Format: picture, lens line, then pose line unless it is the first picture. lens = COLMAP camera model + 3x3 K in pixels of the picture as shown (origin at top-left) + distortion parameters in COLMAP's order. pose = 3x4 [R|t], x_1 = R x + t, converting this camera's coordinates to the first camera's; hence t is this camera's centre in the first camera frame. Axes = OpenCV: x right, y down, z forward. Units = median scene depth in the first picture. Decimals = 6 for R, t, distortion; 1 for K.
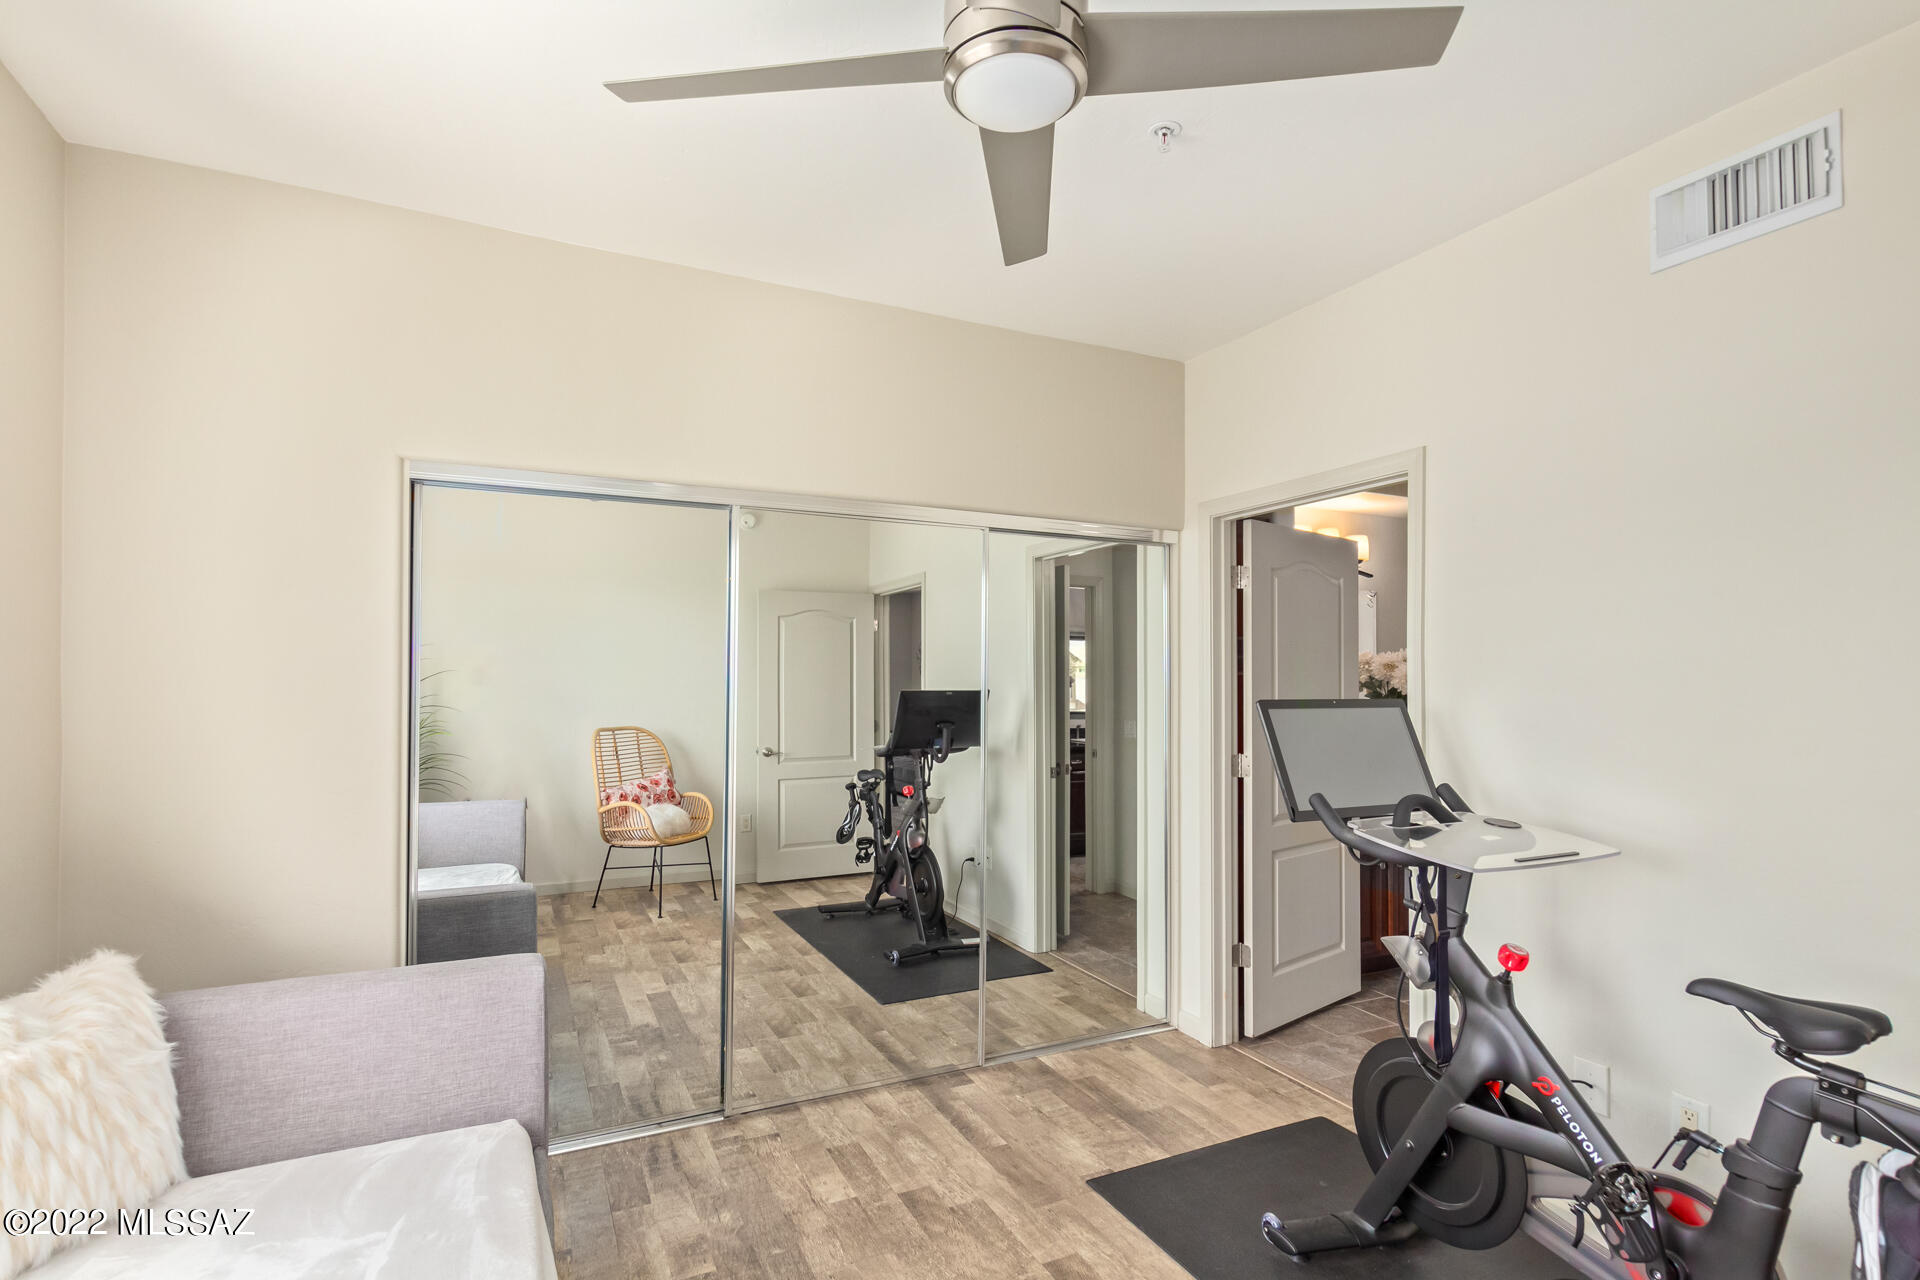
lens RADIAL K [[923.0, 0, 968.7], [0, 923.0, 649.5], [0, 0, 1]] dist [0.024537, -0.013626]
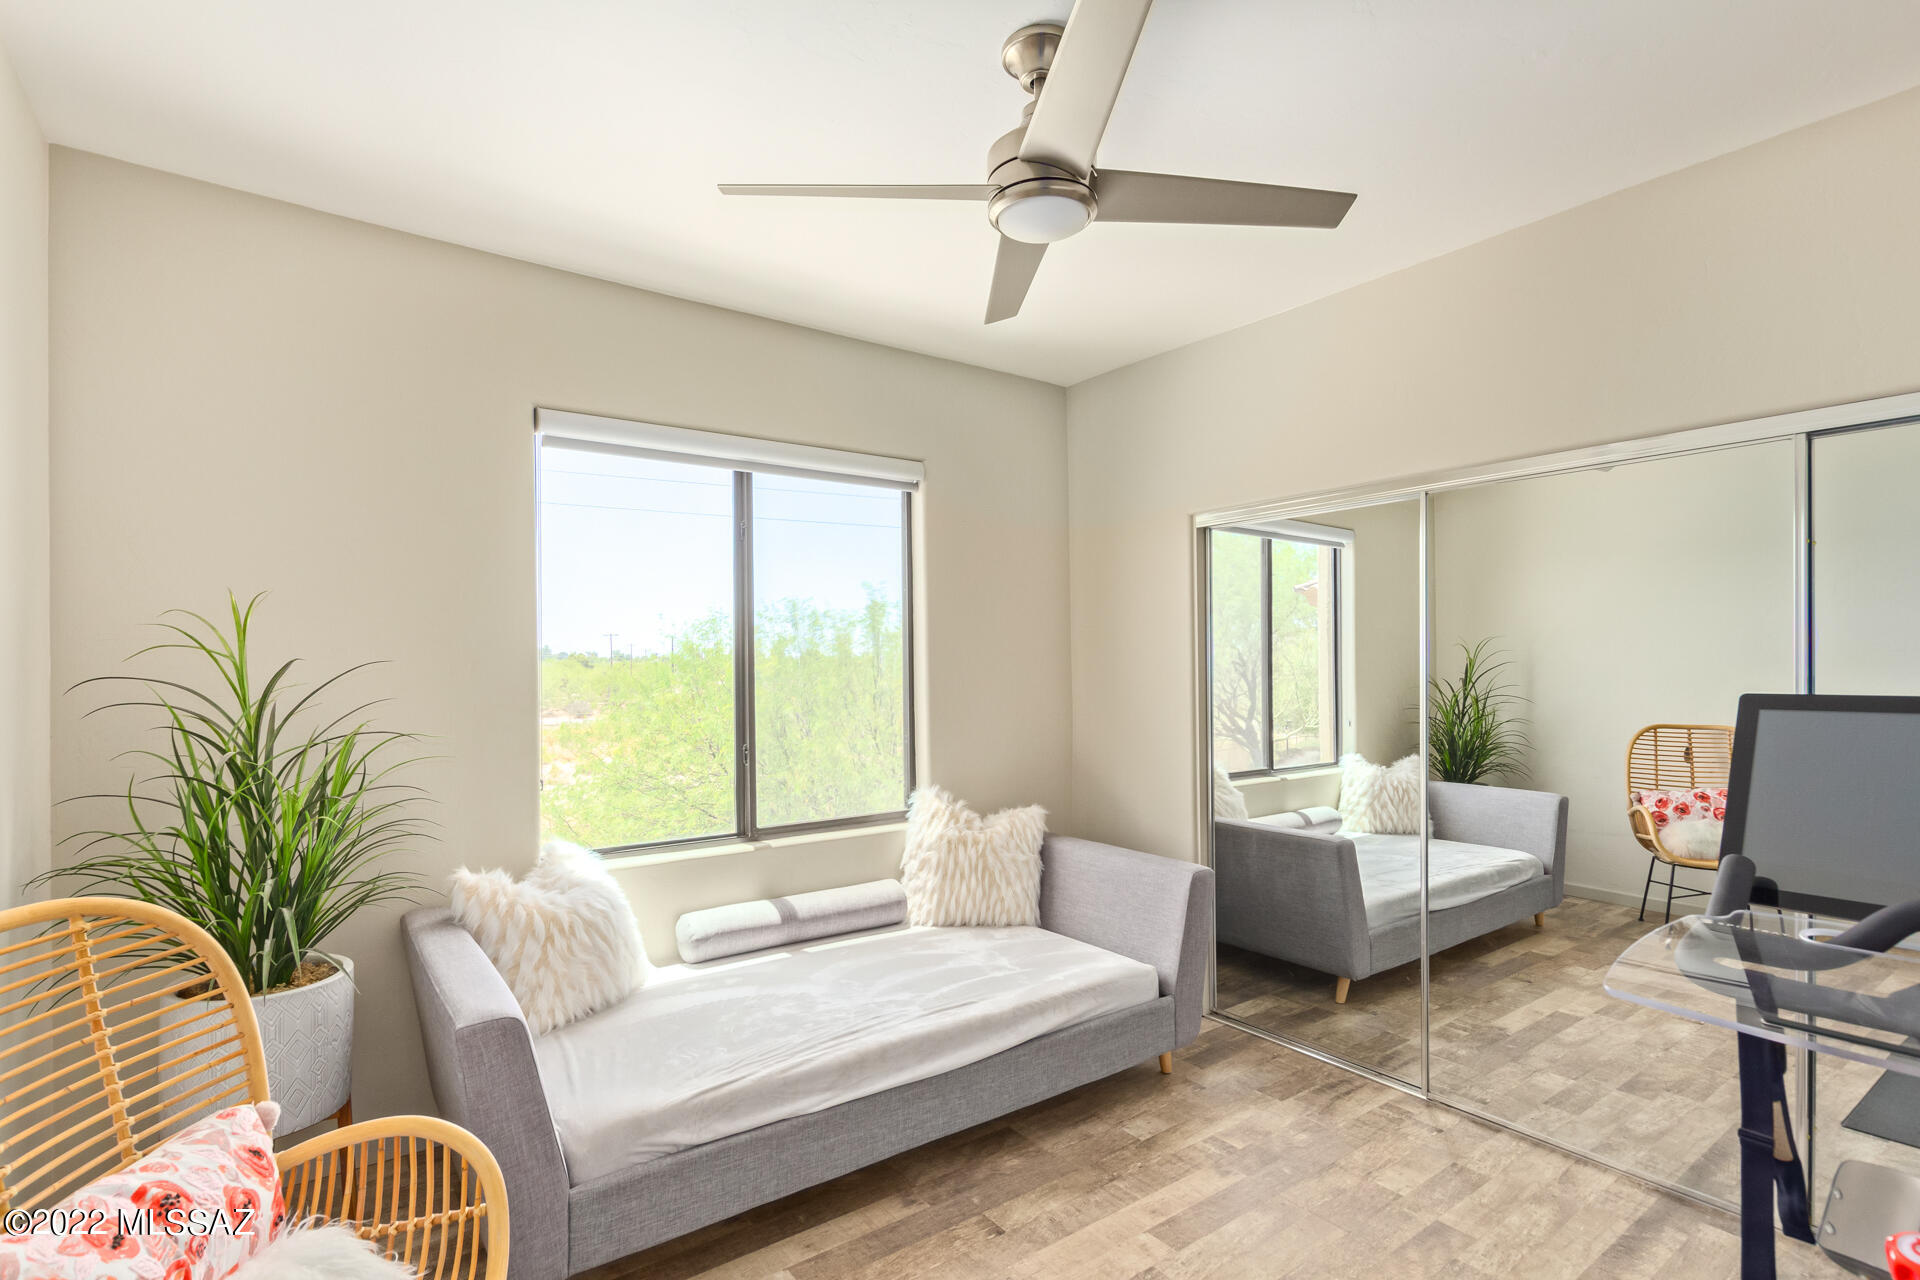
lens RADIAL K [[923.0, 0, 968.7], [0, 923.0, 649.5], [0, 0, 1]] dist [0.024537, -0.013626]
pose [[0.187864, -0.023260, -0.981920, 0.747761], [0.032684, 0.999314, -0.017419, 0.013977], [0.981651, -0.028820, 0.188495, 0.369085]]
